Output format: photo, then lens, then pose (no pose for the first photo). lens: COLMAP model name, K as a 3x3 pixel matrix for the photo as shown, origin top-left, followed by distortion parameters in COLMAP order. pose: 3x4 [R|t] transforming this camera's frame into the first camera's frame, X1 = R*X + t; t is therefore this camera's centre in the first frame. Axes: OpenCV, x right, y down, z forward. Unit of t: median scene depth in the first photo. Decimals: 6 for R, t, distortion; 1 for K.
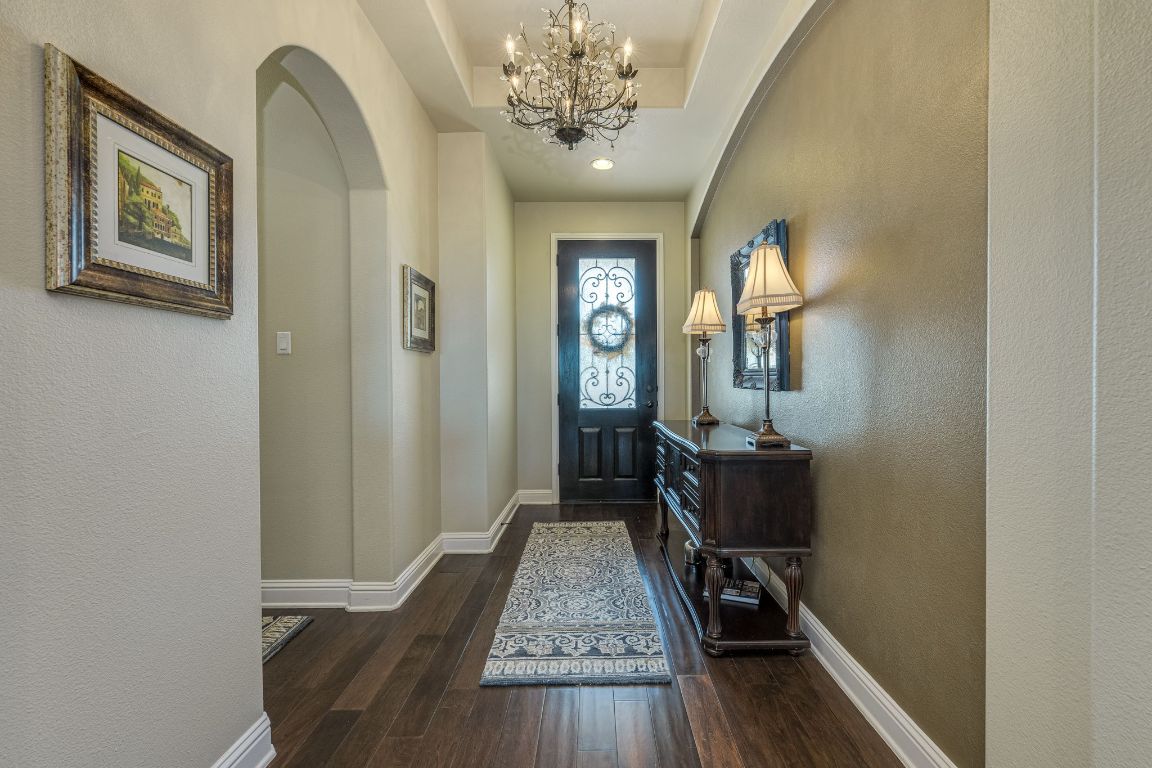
lens RADIAL K [[476.4, 0, 585.2], [0, 476.4, 385.9], [0, 0, 1]] dist [0.001683, 0.000300]
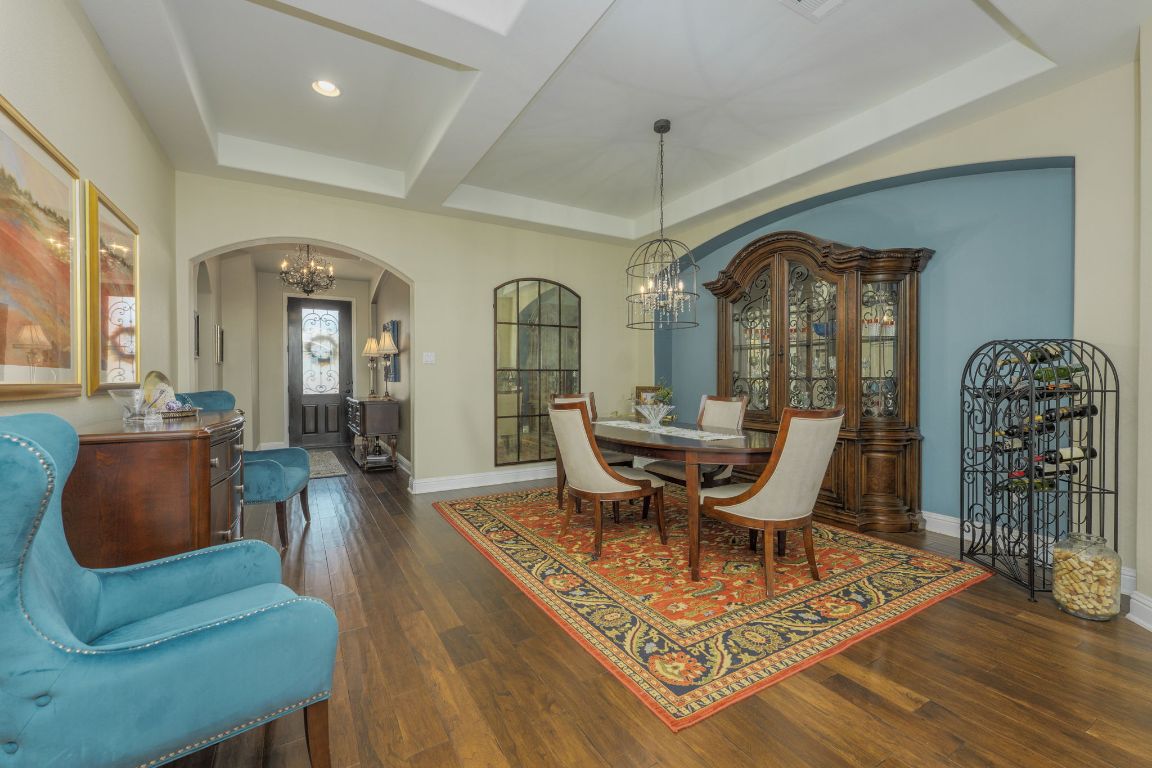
lens RADIAL K [[476.4, 0, 585.2], [0, 476.4, 385.9], [0, 0, 1]] dist [0.001683, 0.000300]
pose [[0.860448, -0.002653, 0.509531, -0.011321], [0.000302, 0.999989, 0.004696, 0.009985], [-0.509538, -0.003887, 0.860439, -1.026699]]
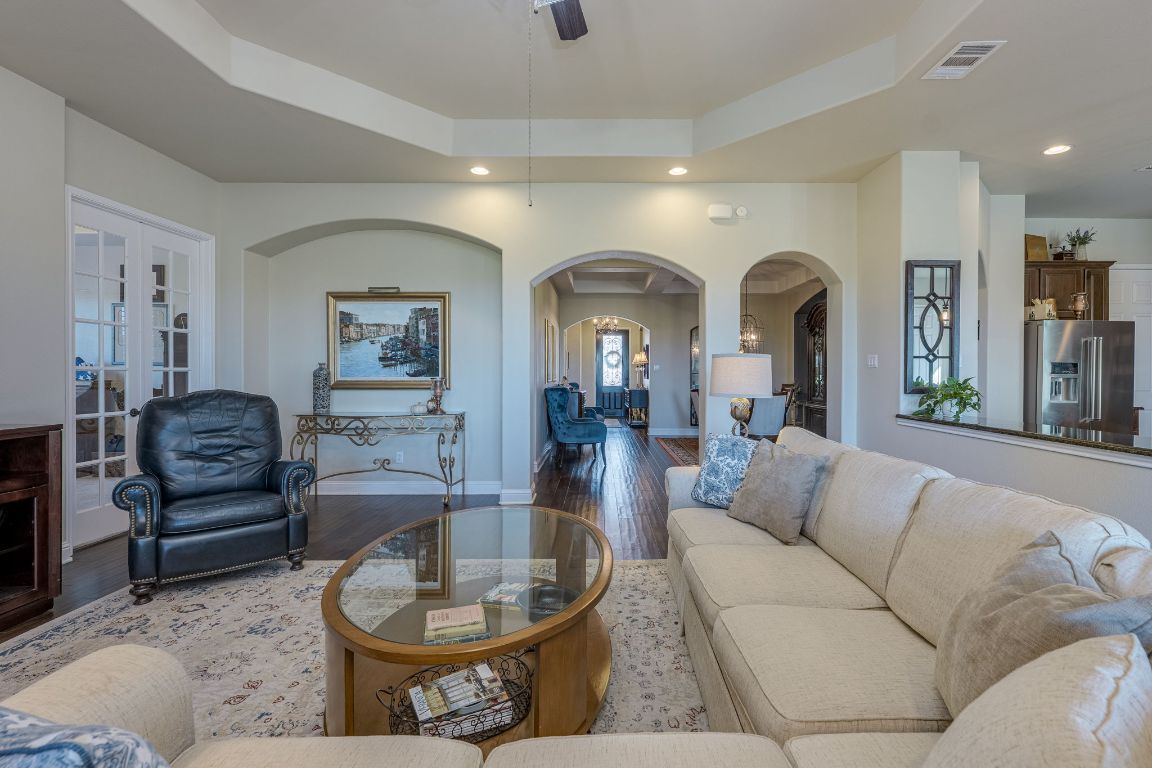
lens RADIAL K [[476.4, 0, 585.2], [0, 476.4, 385.9], [0, 0, 1]] dist [0.001683, 0.000300]
pose [[0.999070, 0.008964, -0.042183, 0.003398], [-0.008507, 0.999903, 0.011012, 0.017372], [0.042277, -0.010643, 0.999049, -1.975531]]
